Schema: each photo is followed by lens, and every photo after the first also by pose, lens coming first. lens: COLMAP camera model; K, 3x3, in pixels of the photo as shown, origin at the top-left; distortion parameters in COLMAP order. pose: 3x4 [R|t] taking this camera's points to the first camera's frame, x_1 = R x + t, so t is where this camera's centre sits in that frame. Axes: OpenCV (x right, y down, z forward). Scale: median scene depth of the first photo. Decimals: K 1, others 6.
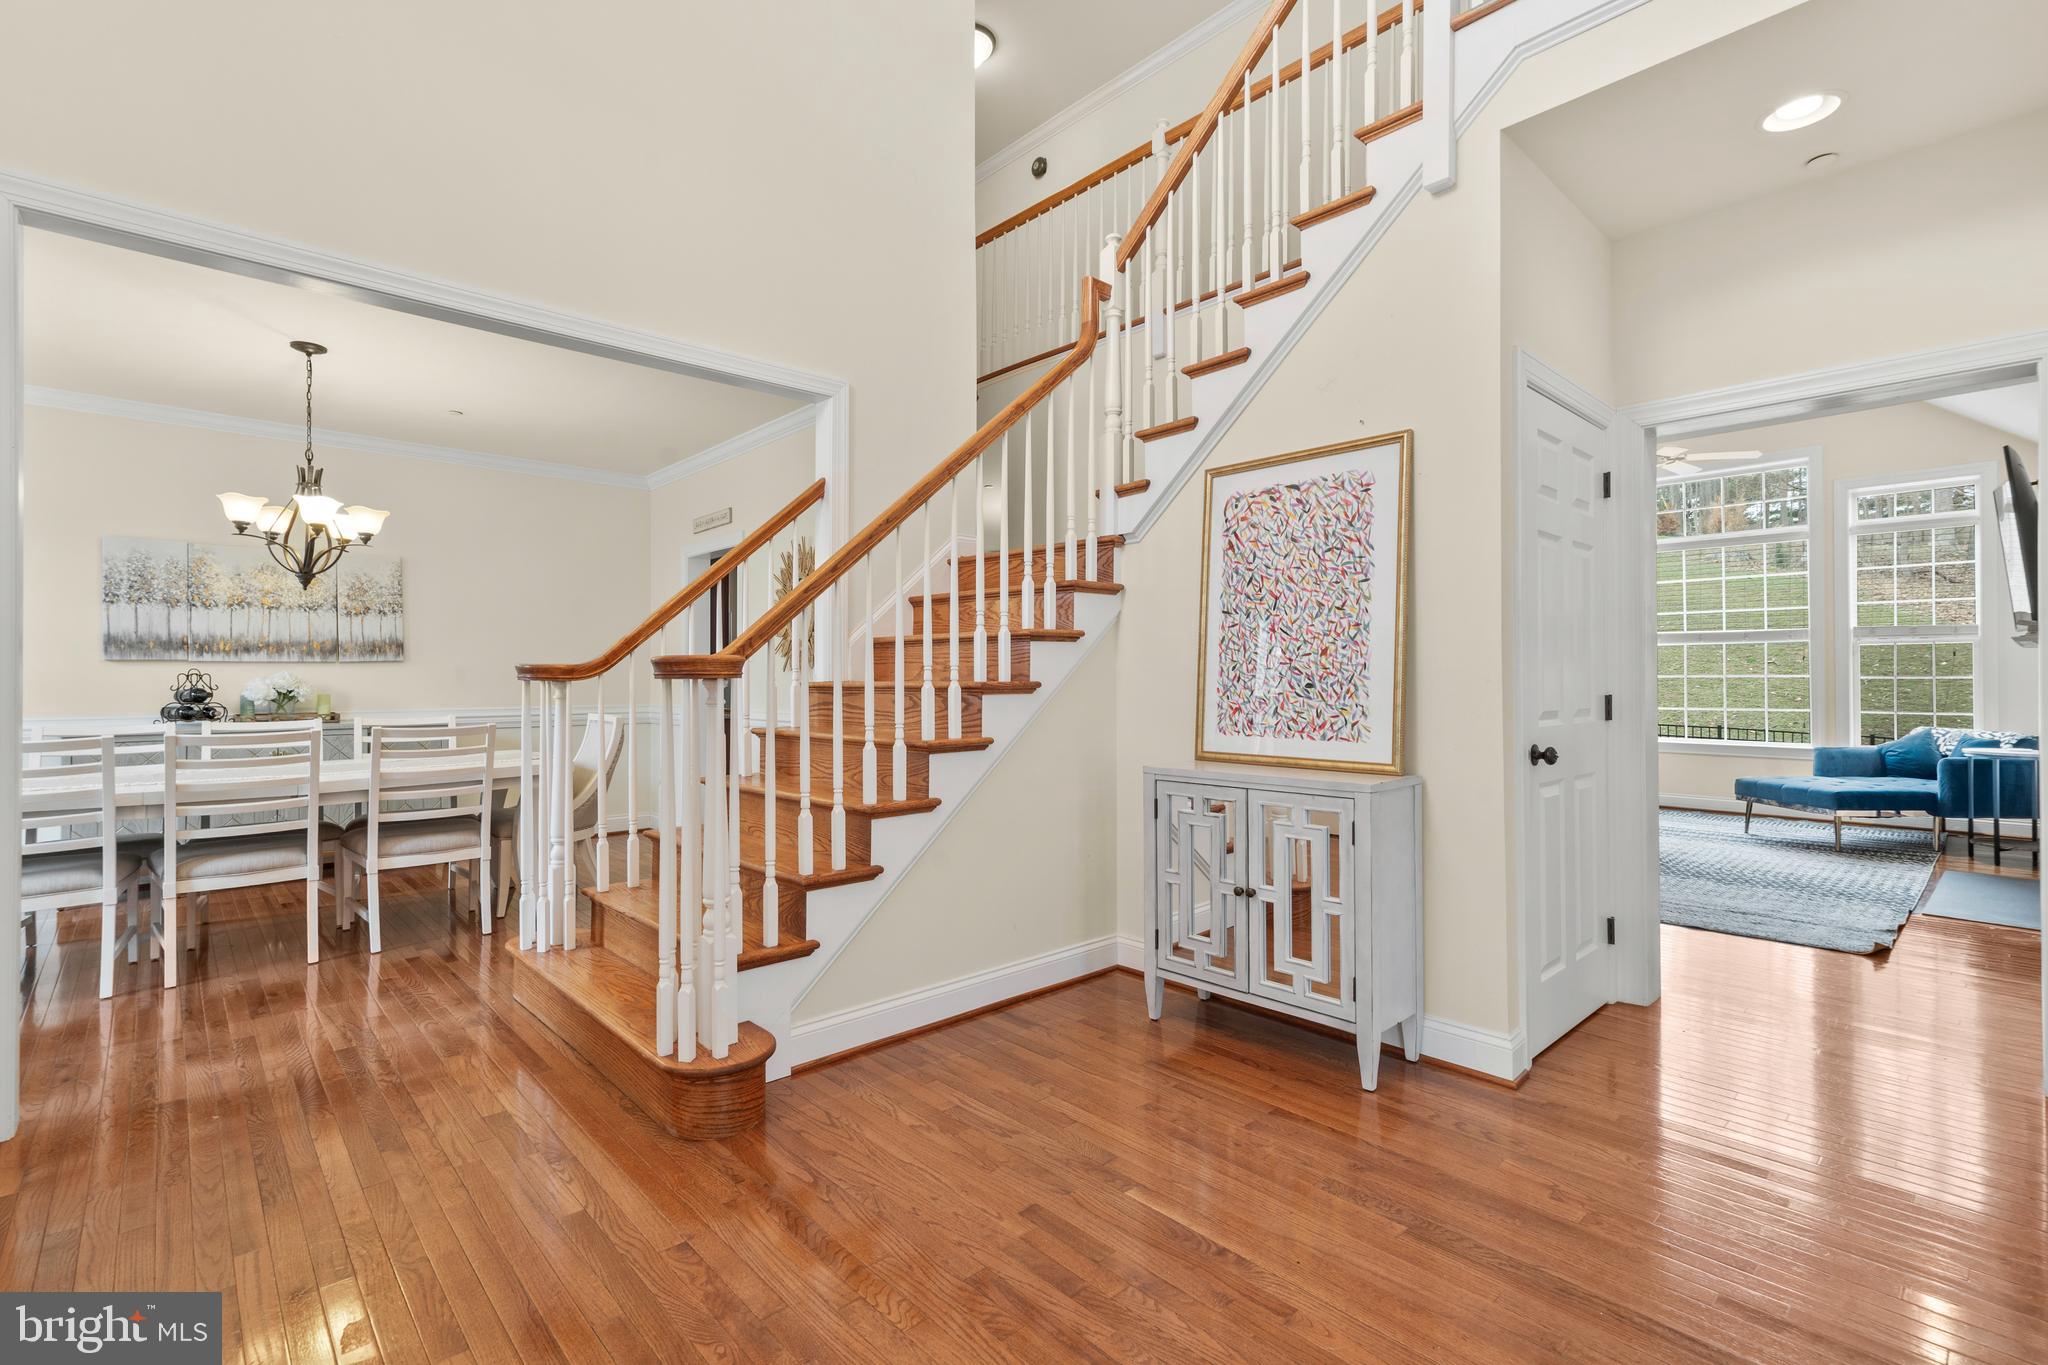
lens RADIAL K [[942.3, 0, 1039.6], [0, 942.3, 664.3], [0, 0, 1]] dist [0.010757, 0.003502]
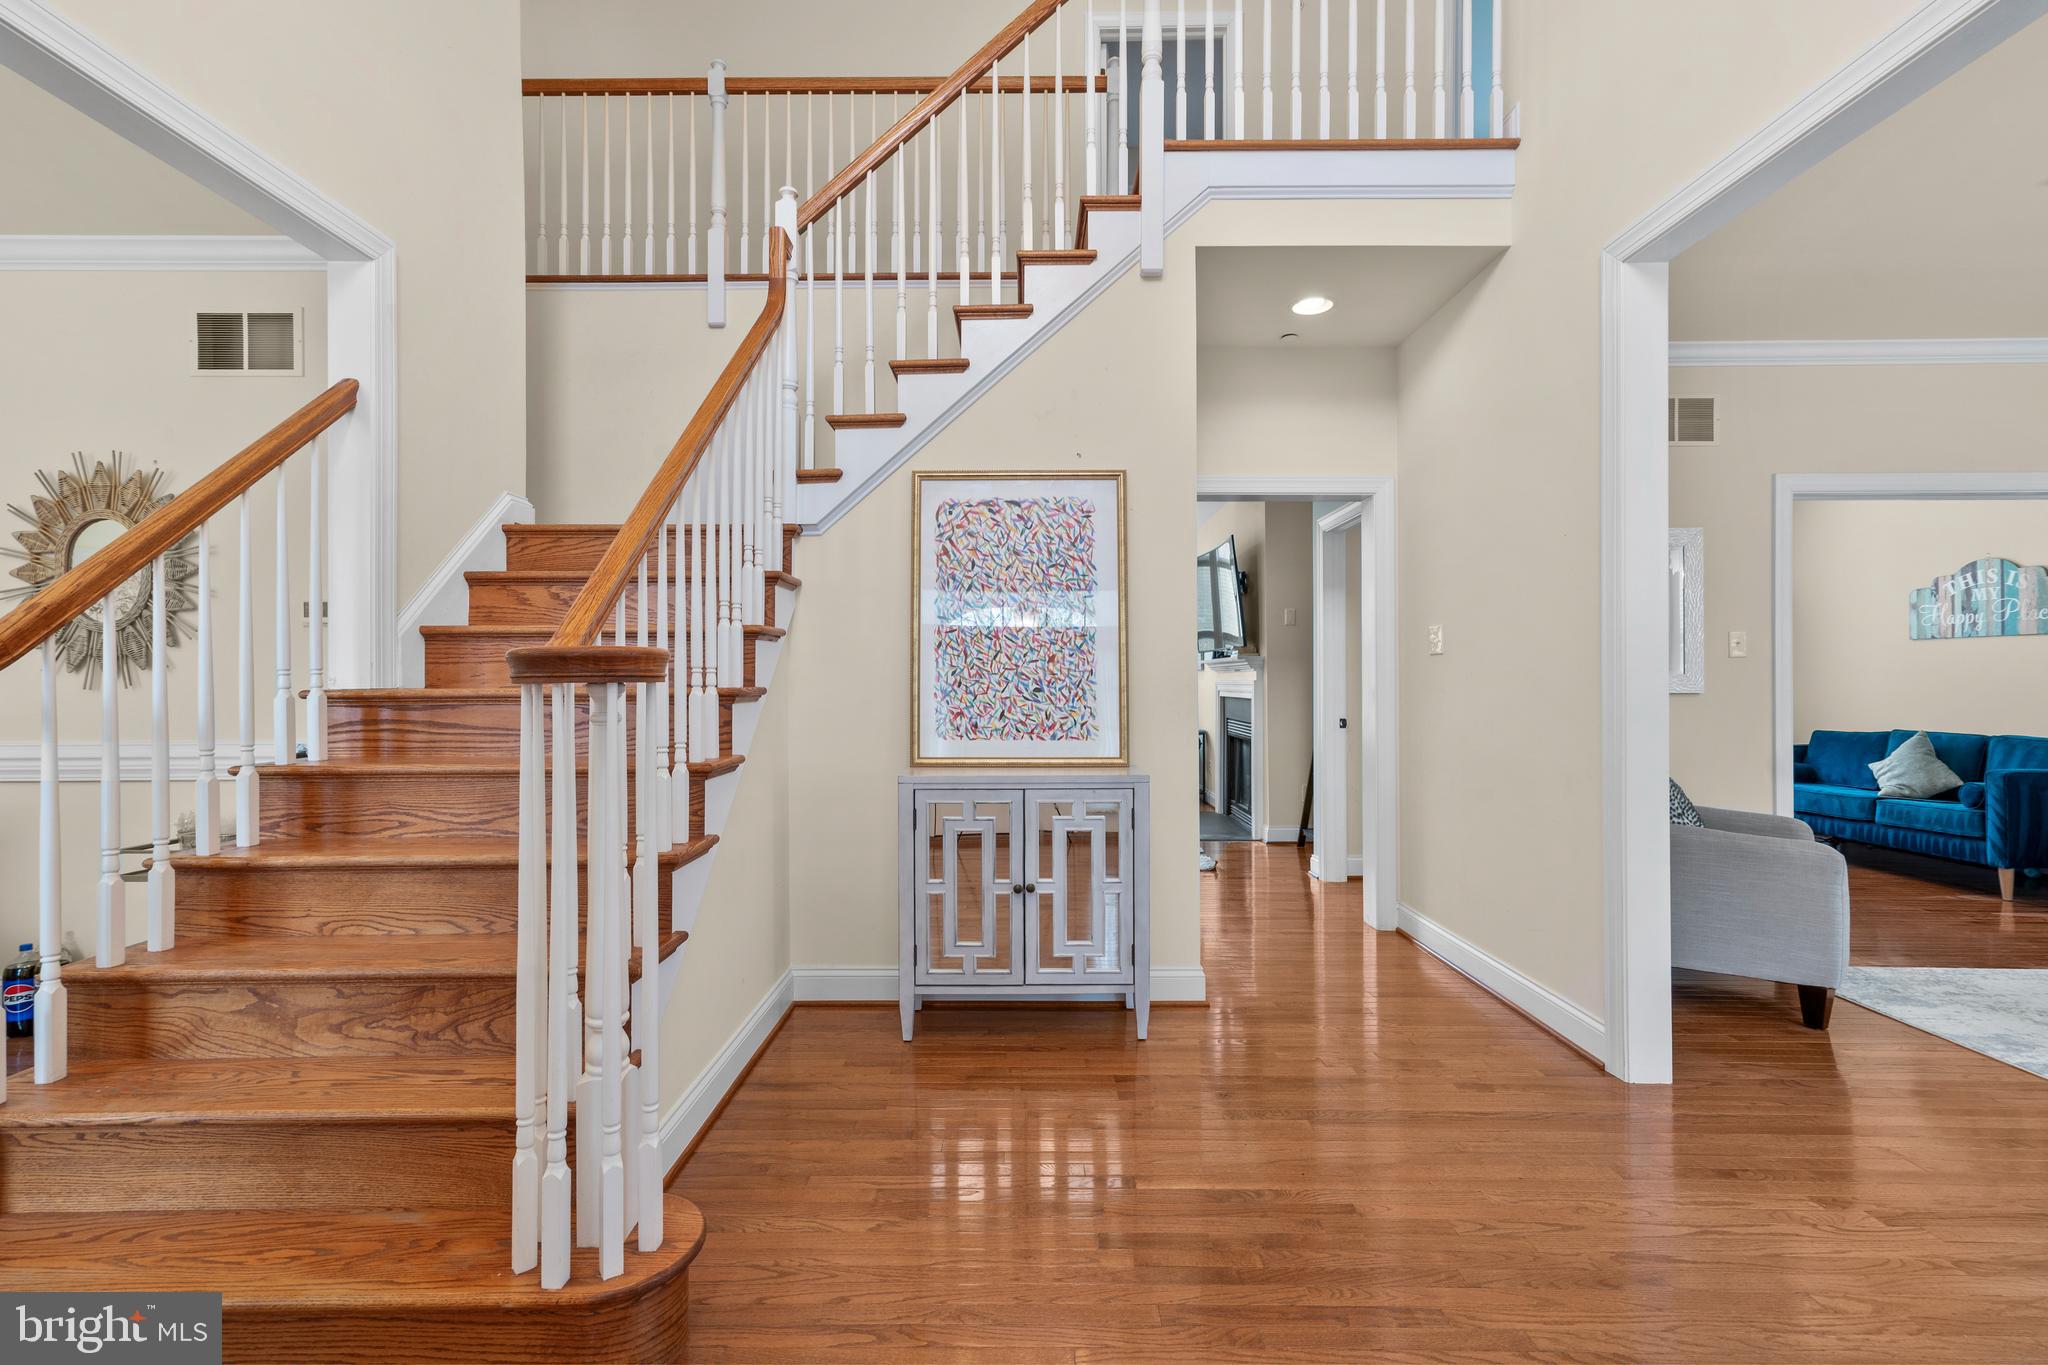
lens RADIAL K [[942.3, 0, 1031.0], [0, 942.3, 669.7], [0, 0, 1]] dist [0.010757, 0.003502]
pose [[0.683135, 0.010107, 0.730222, -0.493626], [-0.008329, 0.999947, -0.006049, 0.005886], [-0.730245, -0.001950, 0.683183, 0.262066]]
